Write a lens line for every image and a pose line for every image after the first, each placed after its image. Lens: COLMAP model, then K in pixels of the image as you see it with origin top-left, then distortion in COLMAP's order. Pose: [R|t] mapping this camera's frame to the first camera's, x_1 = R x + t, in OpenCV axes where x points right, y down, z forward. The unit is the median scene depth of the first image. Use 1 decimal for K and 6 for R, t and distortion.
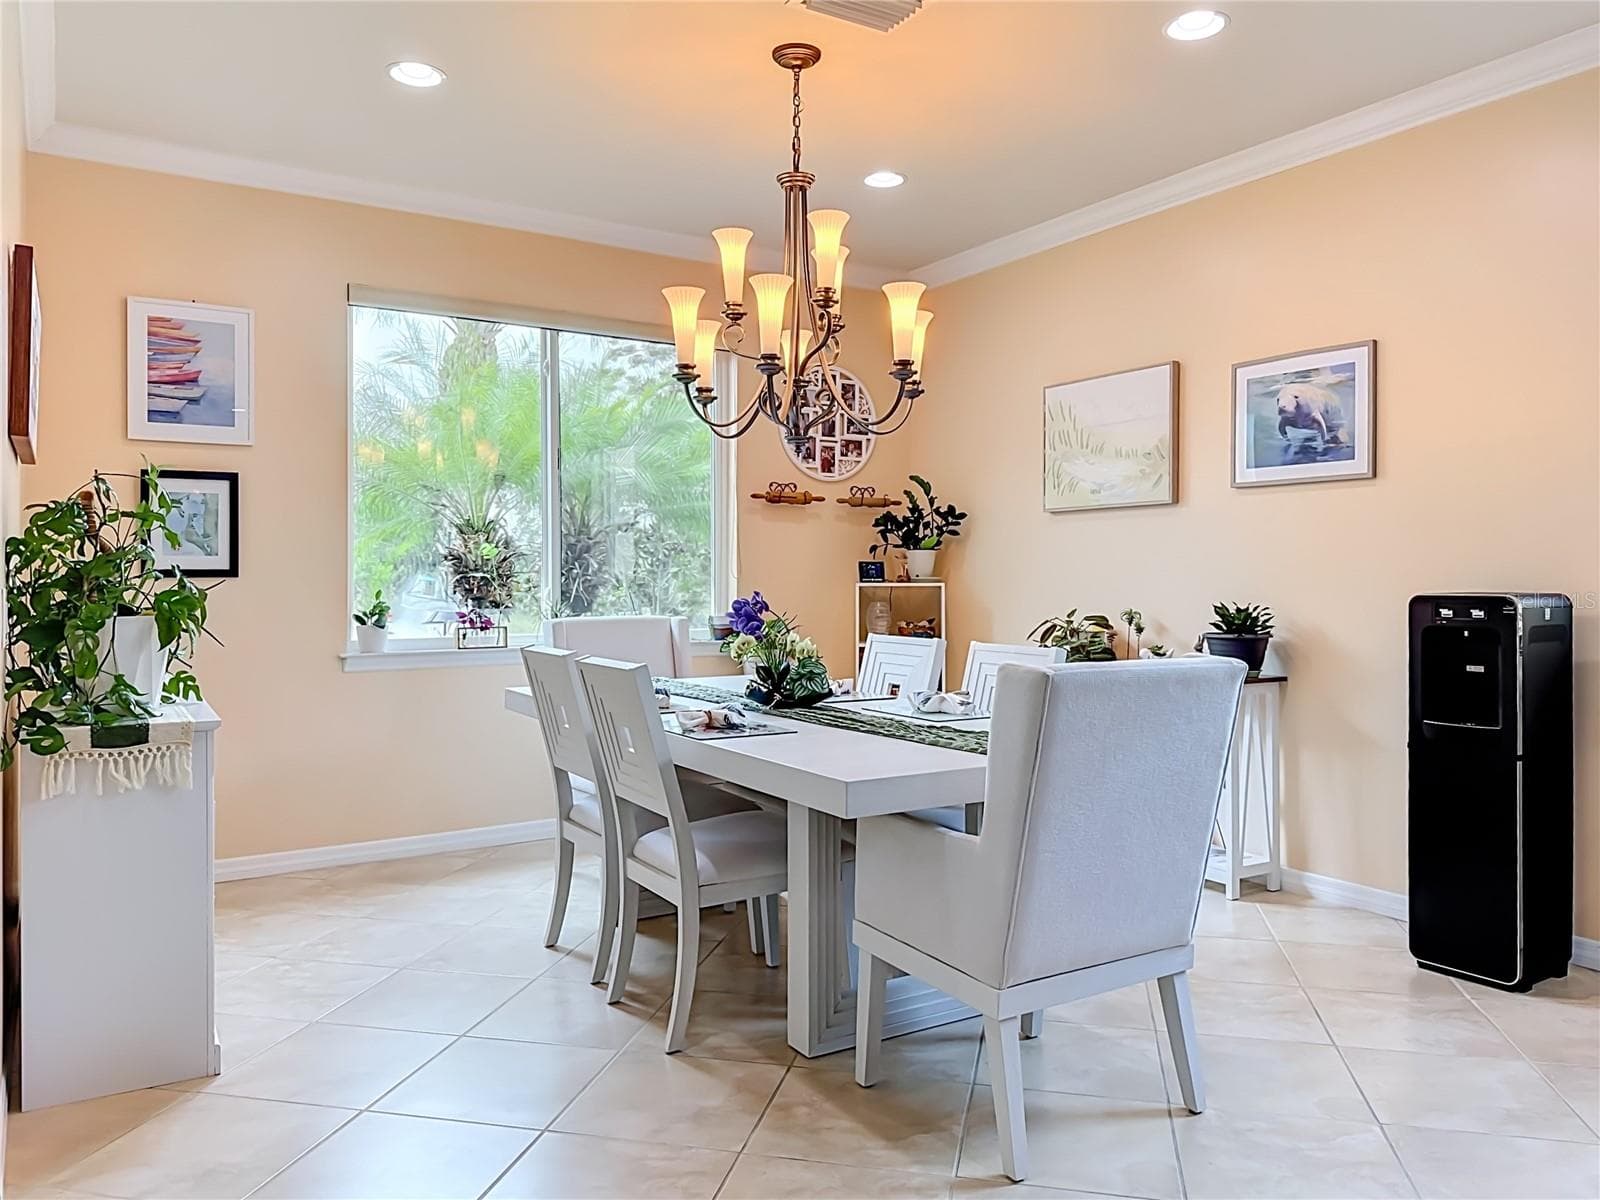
lens RADIAL K [[1165.5, 0, 807.4], [0, 1165.5, 567.9], [0, 0, 1]] dist [0.112416, -0.150314]
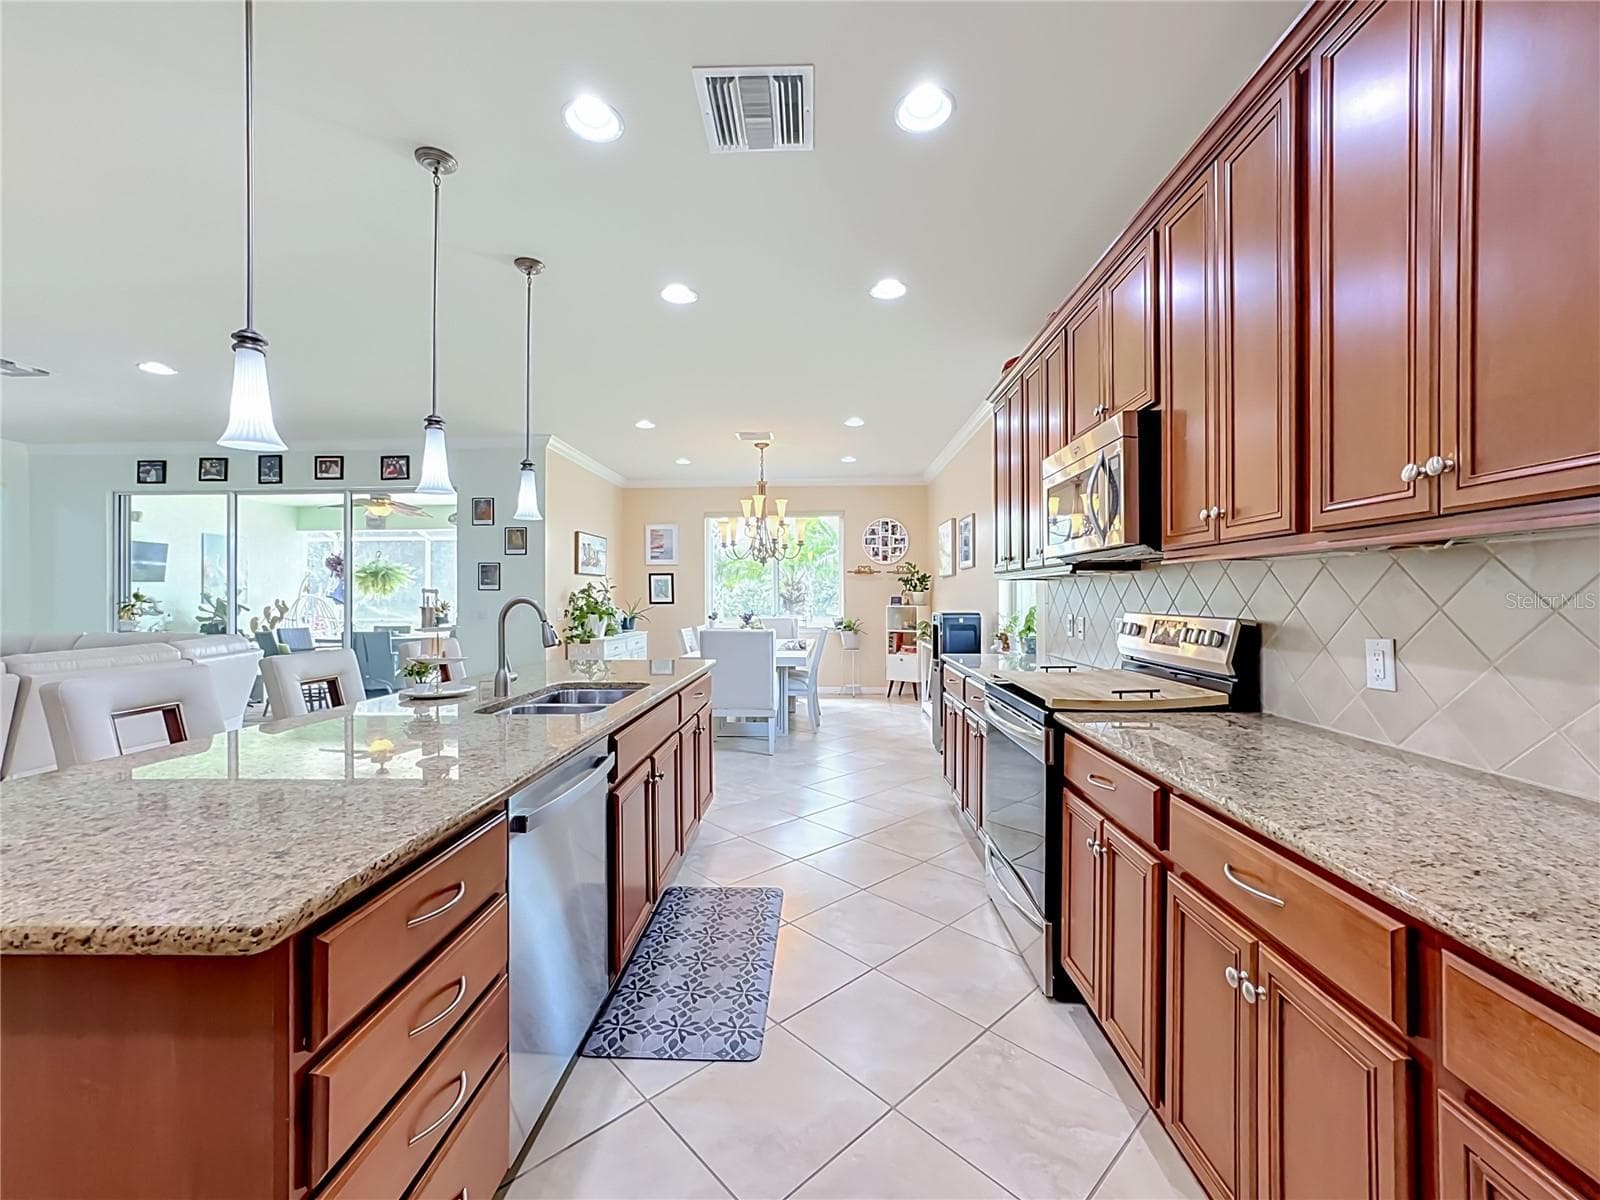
lens RADIAL K [[657.0, 0, 803.0], [0, 657.0, 599.1], [0, 0, 1]] dist [-0.033733, 0.018304]
pose [[0.829238, -0.001318, -0.558894, 0.889027], [0.008526, 0.999911, 0.010292, -0.022659], [0.558830, -0.013300, 0.829175, -0.349054]]
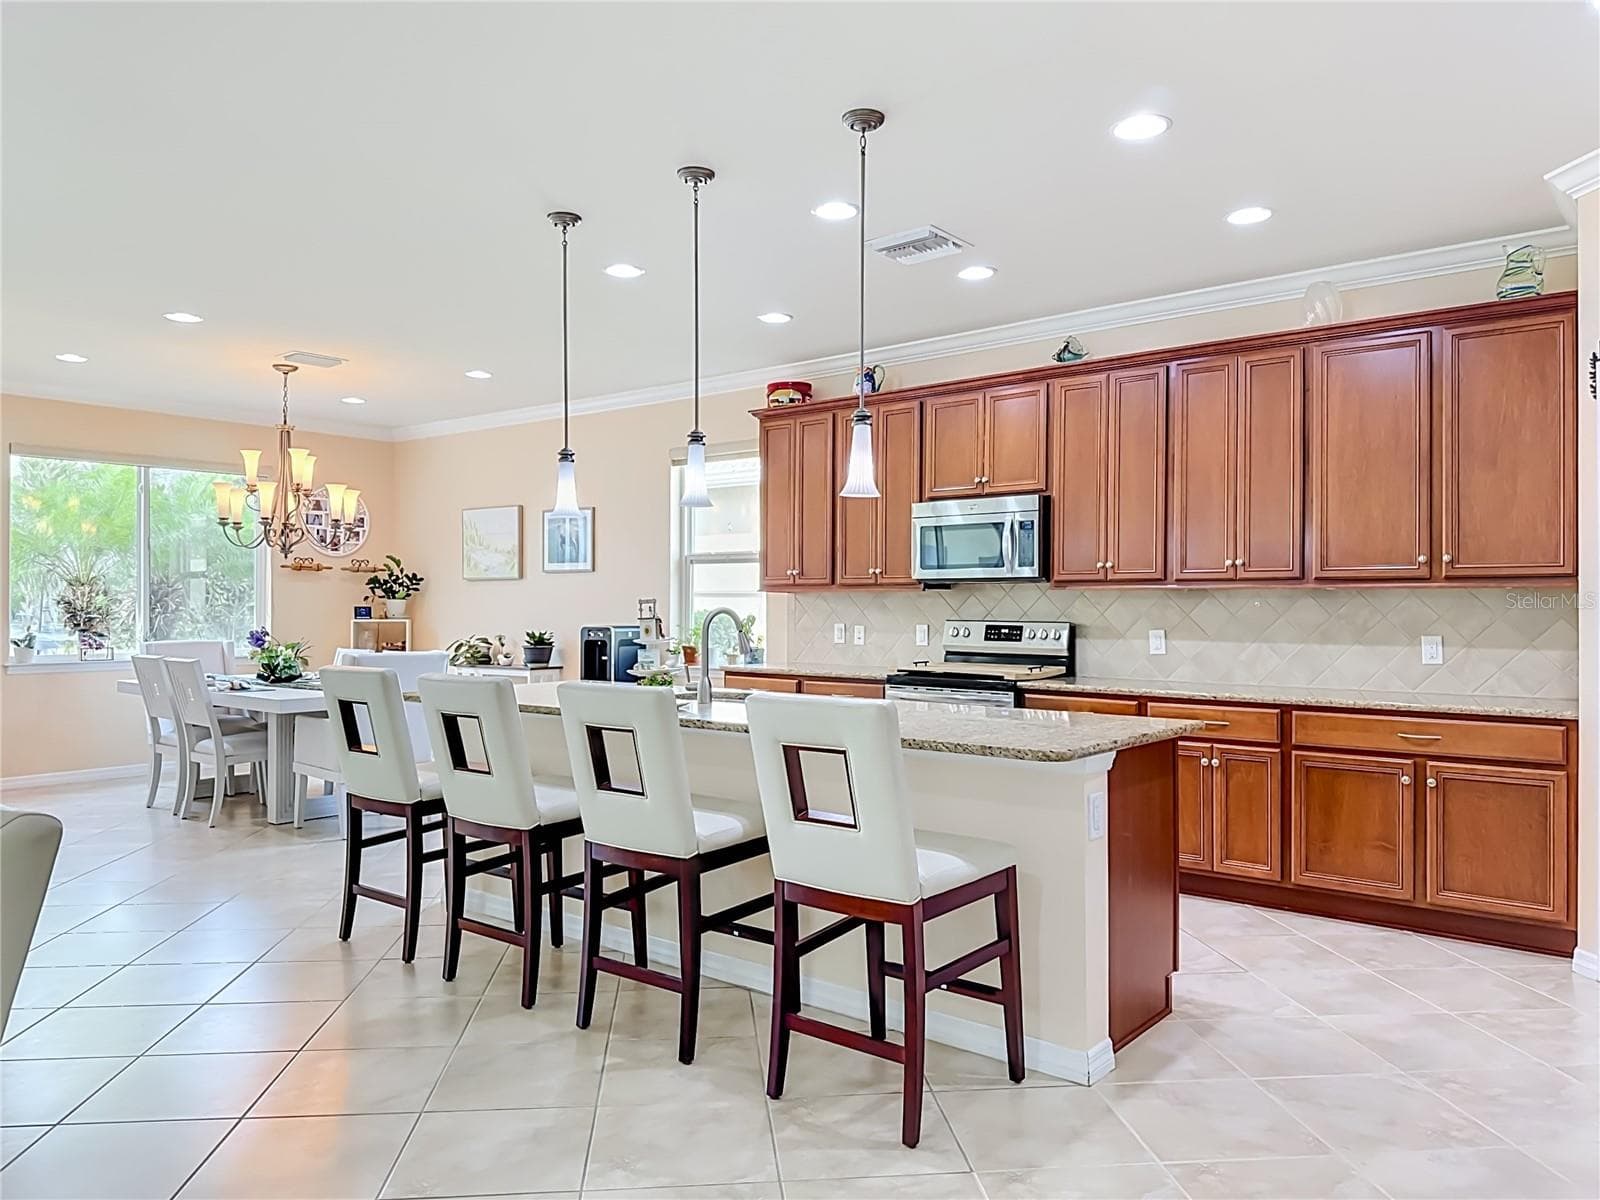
lens RADIAL K [[1135.7, 0, 794.0], [0, 1135.7, 602.7], [0, 0, 1]] dist [0.126309, -0.183615]
pose [[0.950197, 0.002428, 0.311641, 0.168316], [-0.004536, 0.999971, 0.006041, -0.031249], [-0.311617, -0.007154, 0.950181, -0.979027]]
